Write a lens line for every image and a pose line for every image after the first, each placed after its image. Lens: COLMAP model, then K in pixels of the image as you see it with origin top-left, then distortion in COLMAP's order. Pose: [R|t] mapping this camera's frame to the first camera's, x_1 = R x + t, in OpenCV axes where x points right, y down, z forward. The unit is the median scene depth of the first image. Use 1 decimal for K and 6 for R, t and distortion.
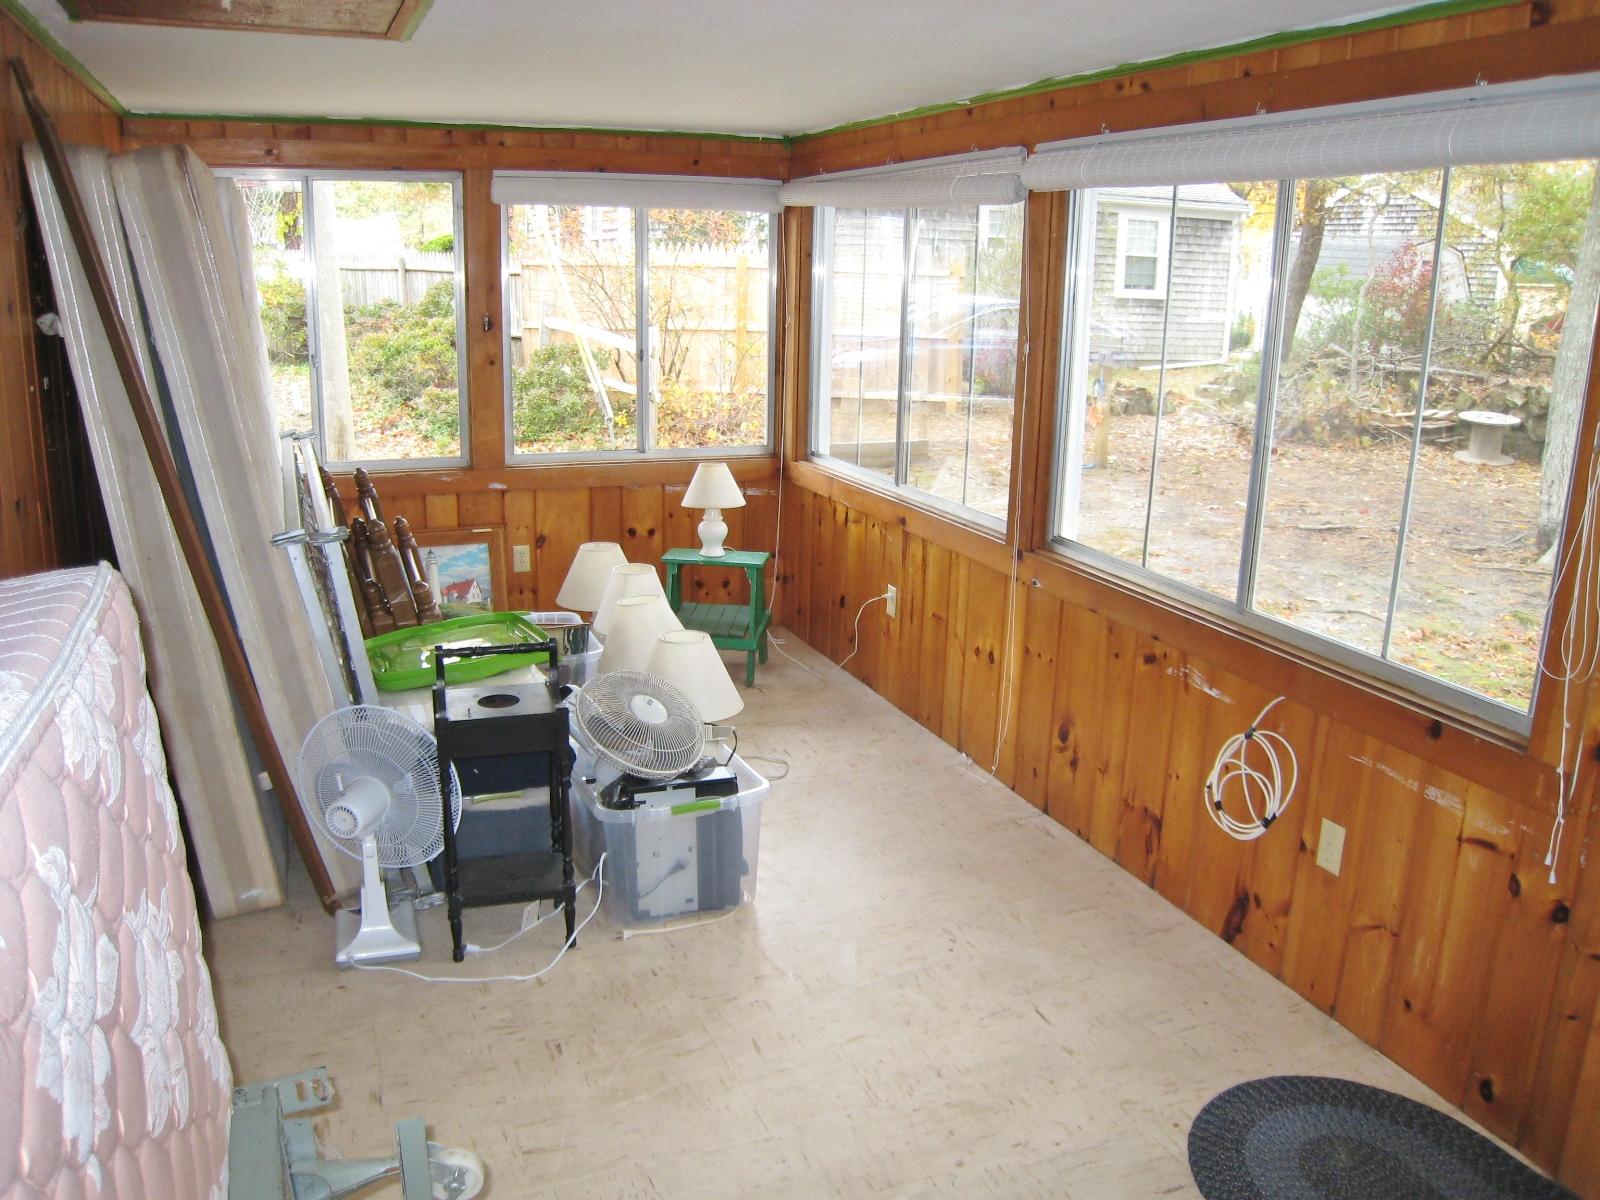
lens RADIAL K [[1308.0, 0, 800.0], [0, 1308.0, 600.0], [0, 0, 1]] dist [-0.172731, 0.119040]
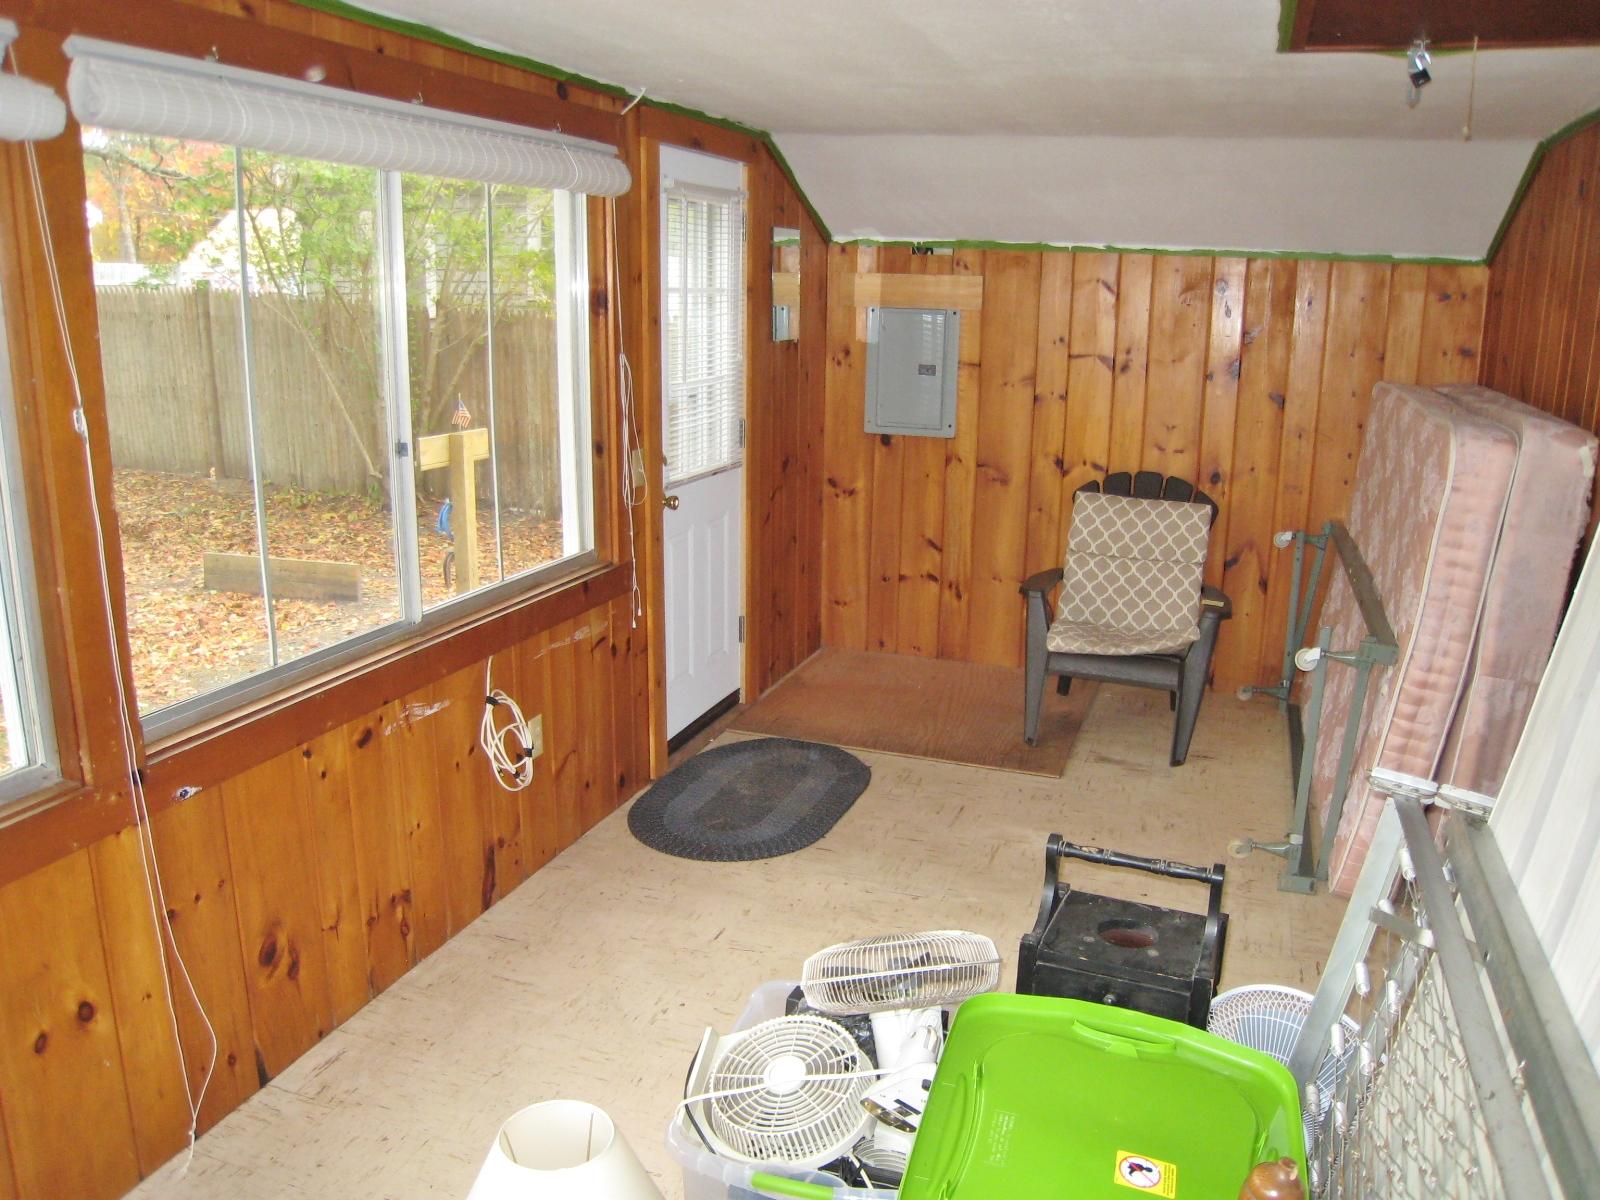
lens RADIAL K [[1308.0, 0, 800.0], [0, 1308.0, 600.0], [0, 0, 1]] dist [-0.172731, 0.119040]
pose [[-0.758473, -0.189778, 0.623460, -0.467618], [0.123887, 0.897230, 0.423828, -0.373238], [-0.639821, 0.398700, -0.657014, 1.420120]]
